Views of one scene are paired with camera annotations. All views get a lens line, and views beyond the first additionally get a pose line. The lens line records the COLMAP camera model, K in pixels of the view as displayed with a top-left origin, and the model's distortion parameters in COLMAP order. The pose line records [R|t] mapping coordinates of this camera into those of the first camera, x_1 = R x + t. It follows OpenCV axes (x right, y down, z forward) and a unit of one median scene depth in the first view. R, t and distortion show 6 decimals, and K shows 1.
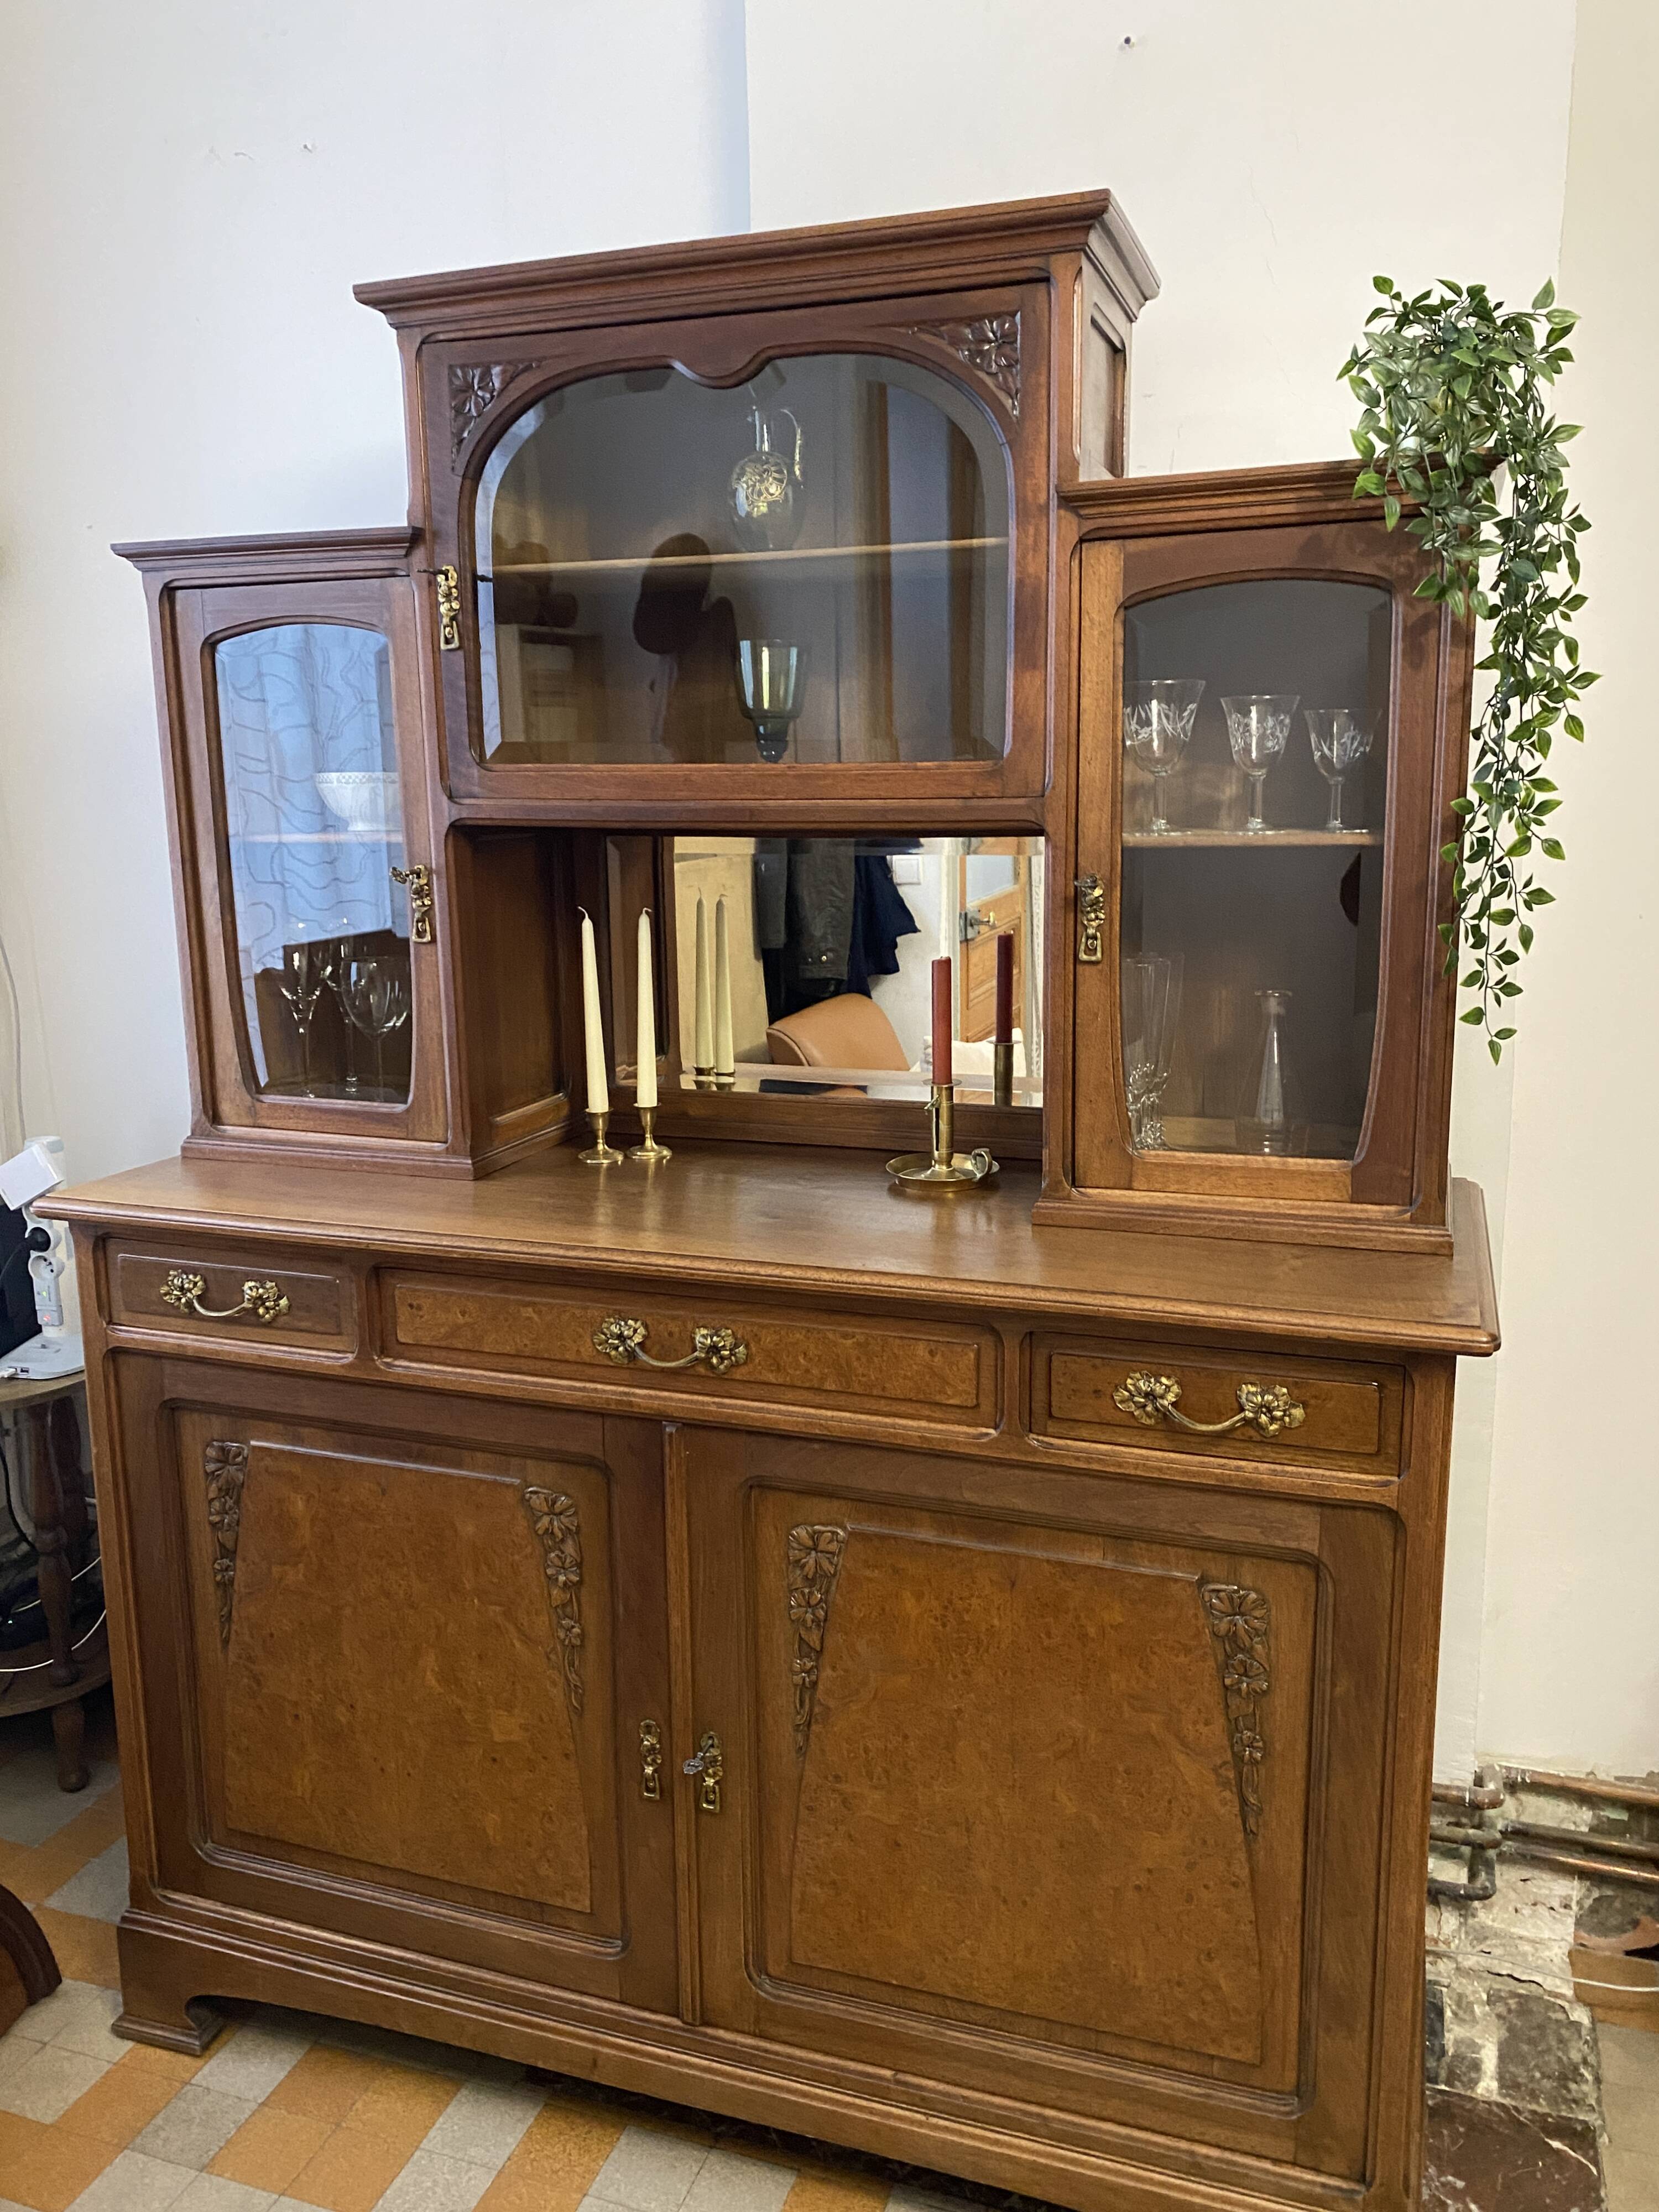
lens RADIAL K [[1695.4, 0, 820.4], [0, 1695.4, 1087.5], [0, 0, 1]] dist [0.034338, -0.035911]
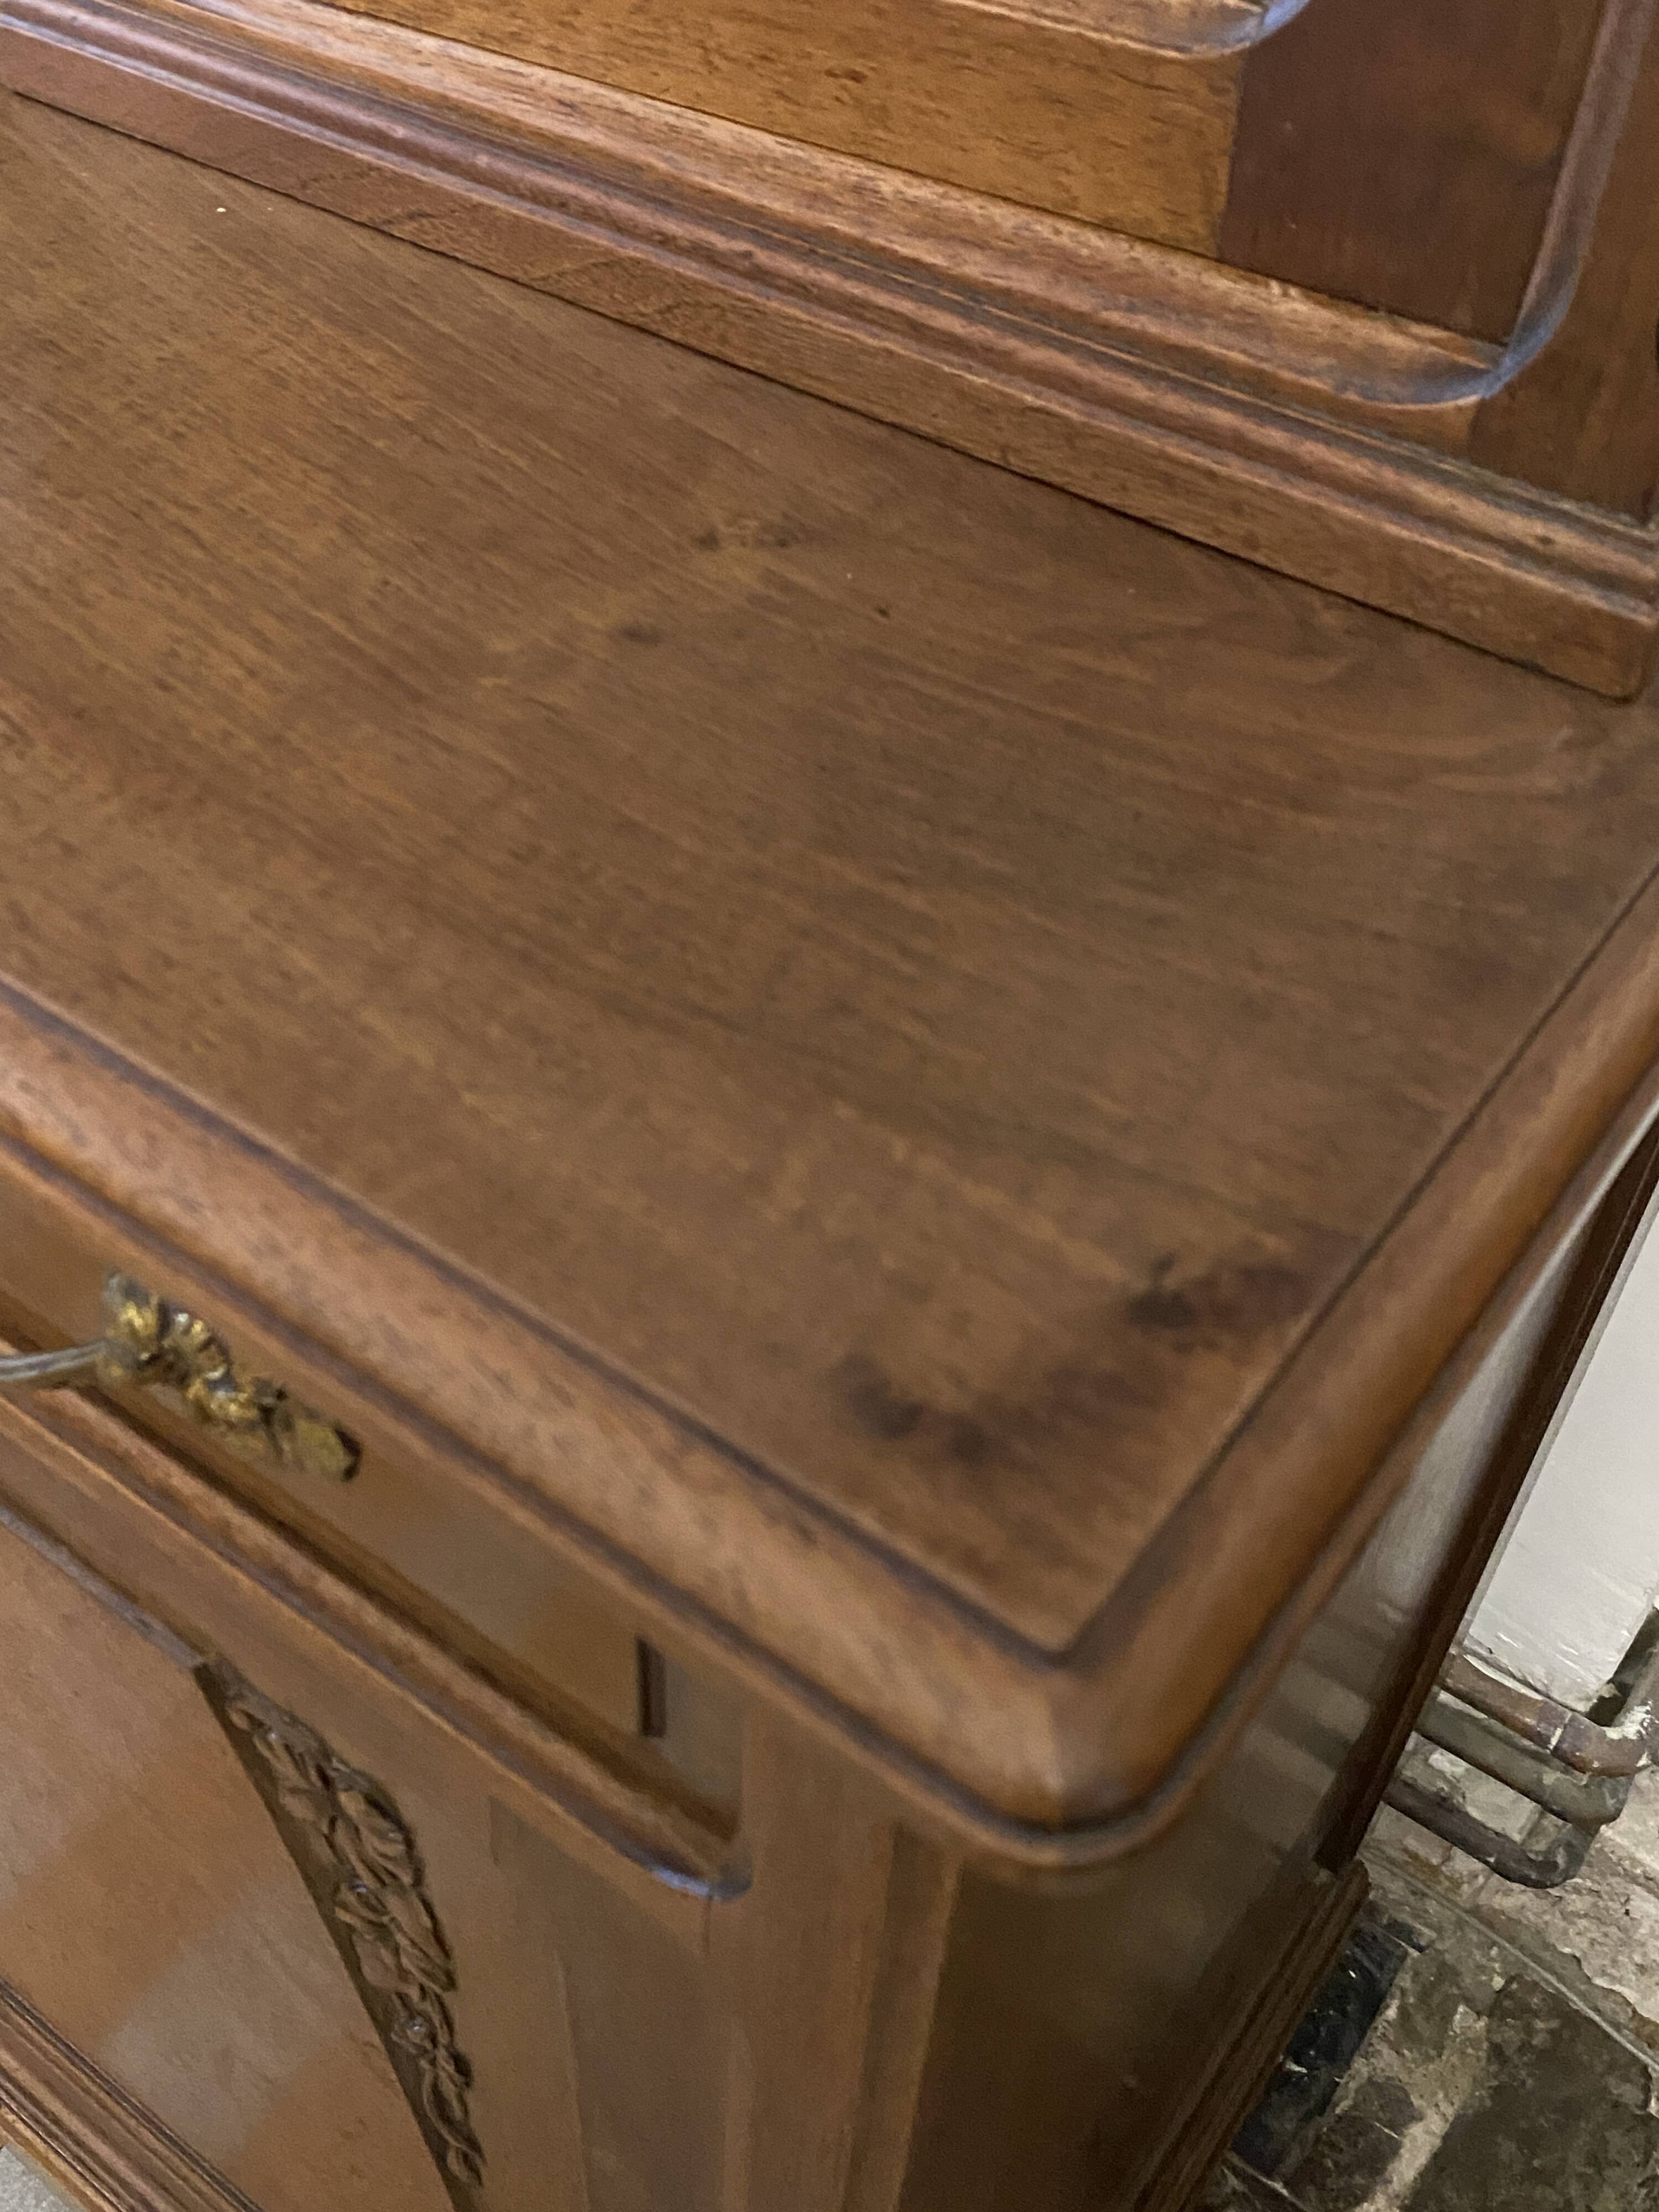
lens RADIAL K [[2178.0, 0, 829.5], [0, 2178.0, 1106.0], [0, 0, 1]] dist [0.105096, -0.277739]
pose [[0.957185, 0.235530, -0.168292, 0.317879], [-0.102967, 0.820368, 0.562489, 0.014677], [0.270544, -0.521078, 0.809496, 0.723900]]
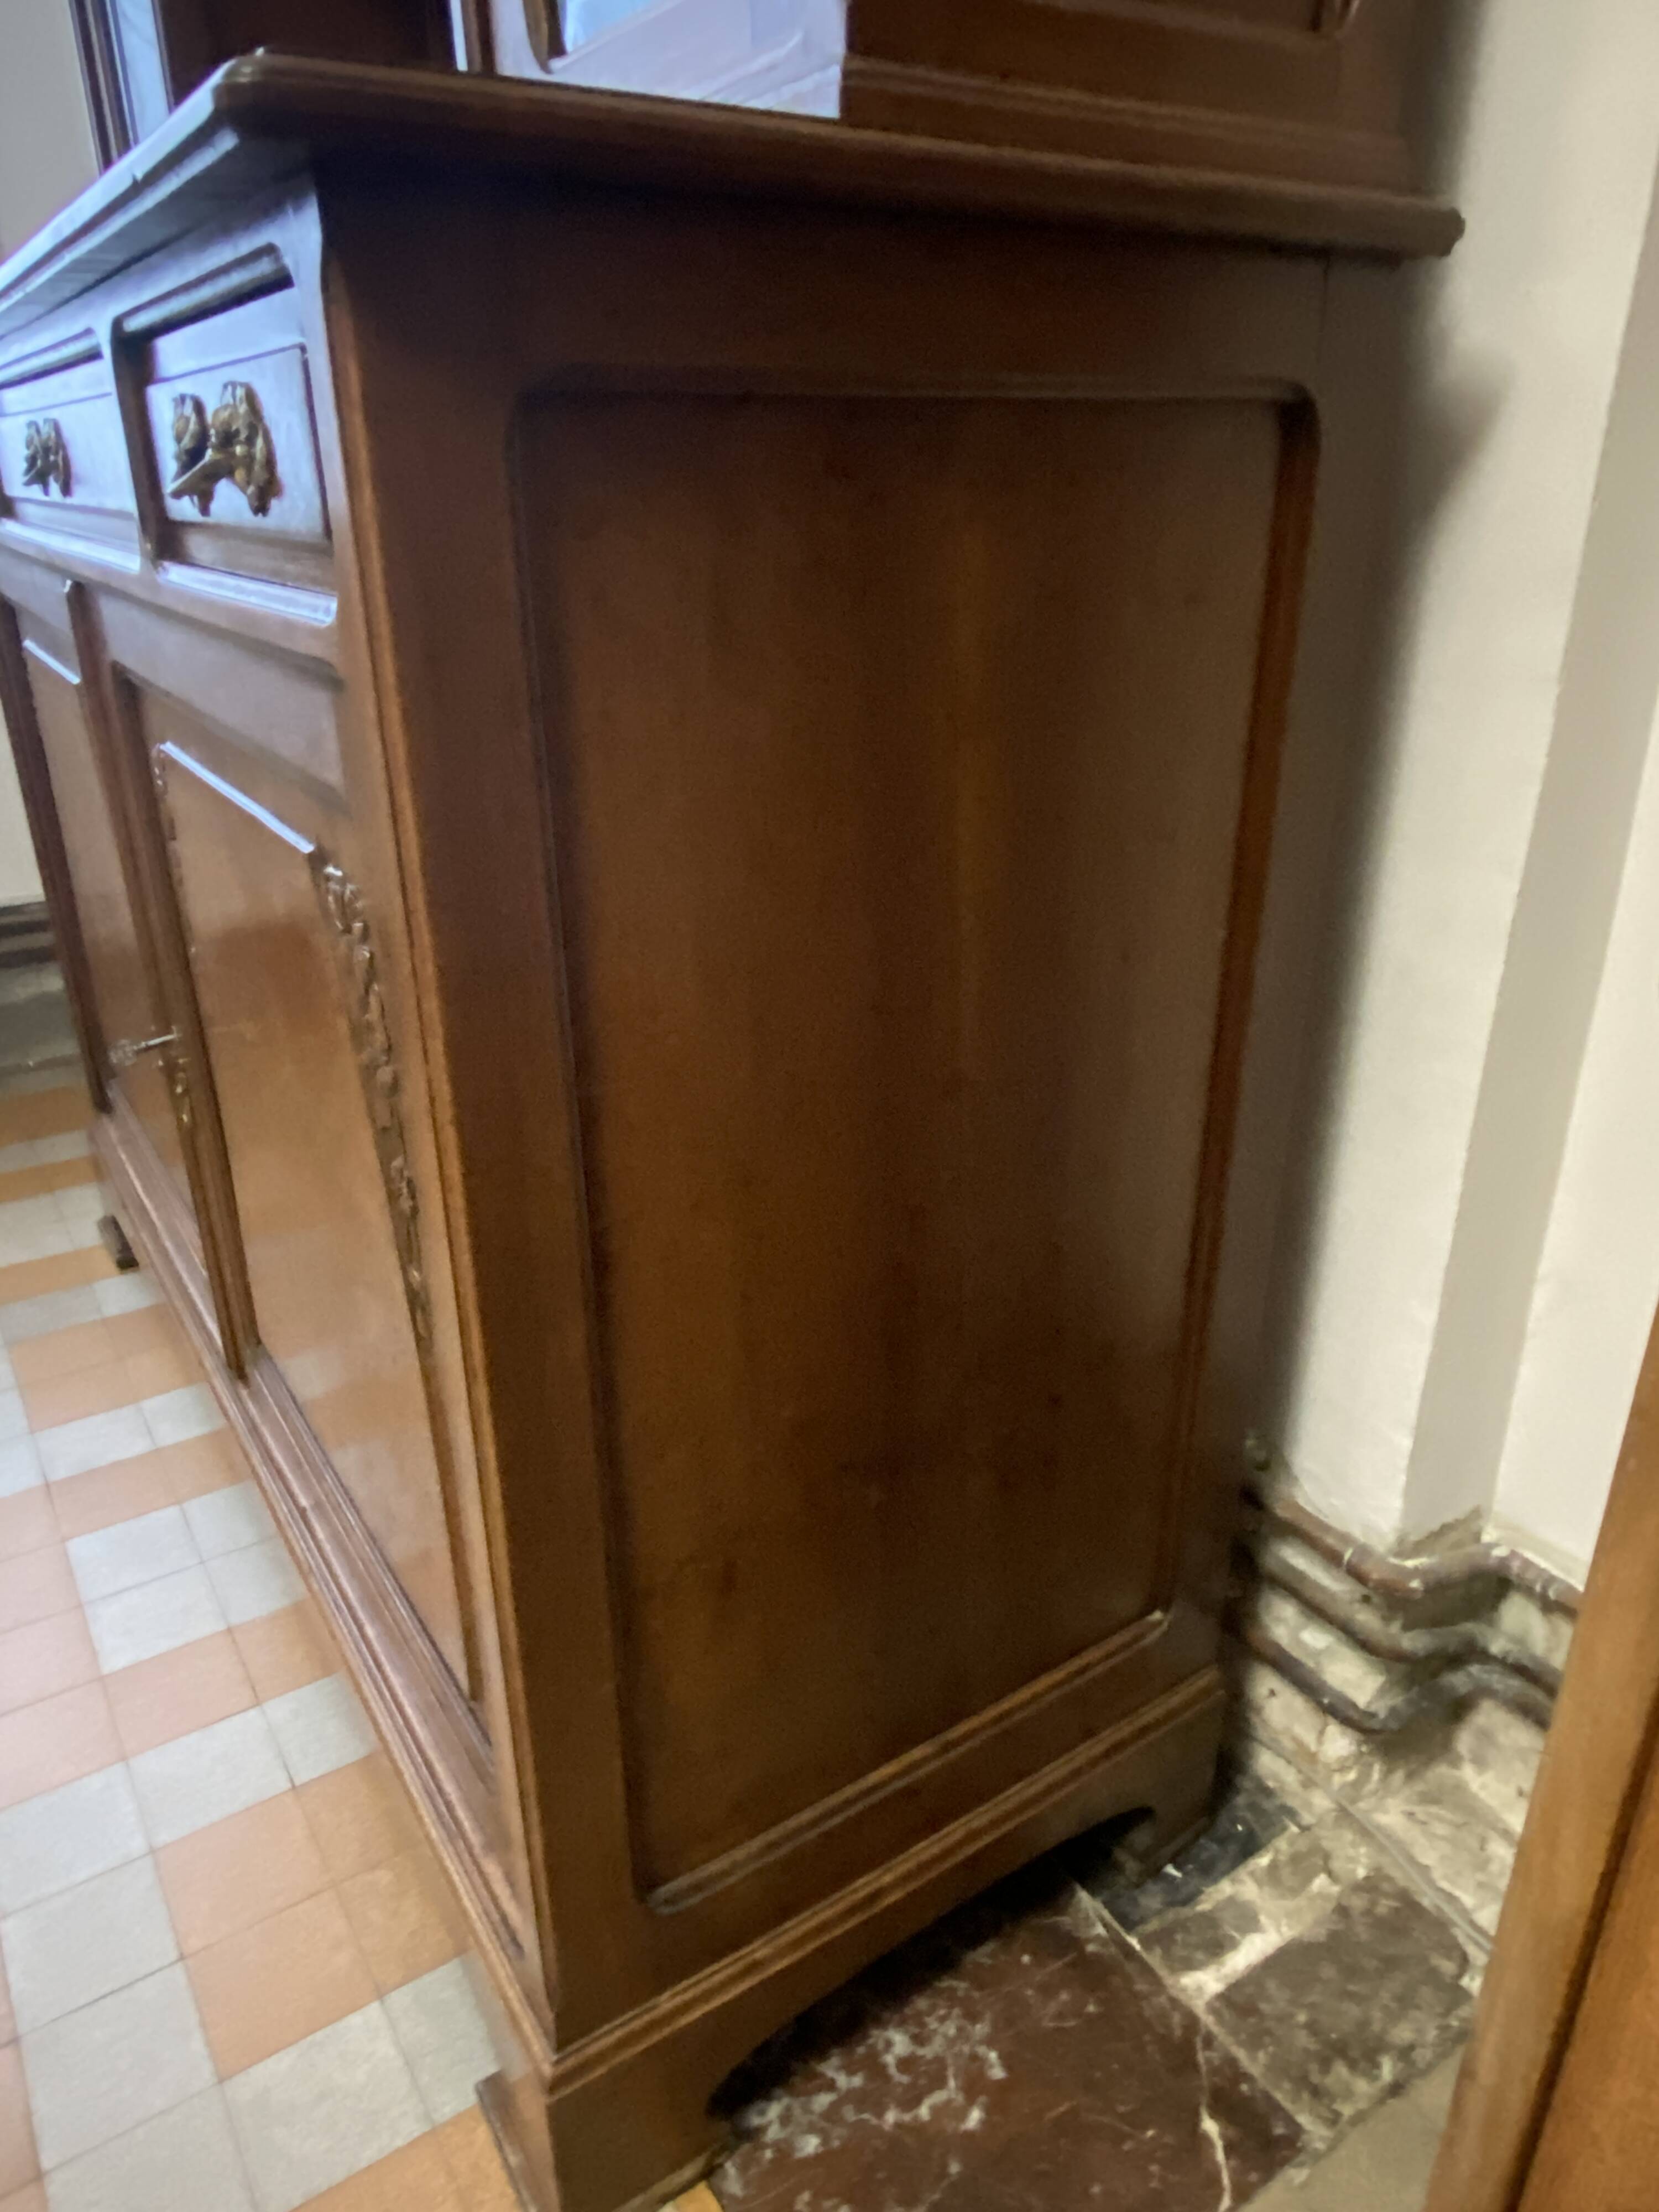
lens RADIAL K [[1460.0, 0, 832.5], [0, 1460.0, 1102.4], [0, 0, 1]] dist [0.057590, -0.059235]
pose [[0.801041, 0.247766, -0.544927, 0.562350], [-0.117929, 0.957799, 0.262134, 0.199904], [0.586878, -0.145717, 0.796455, 0.644381]]
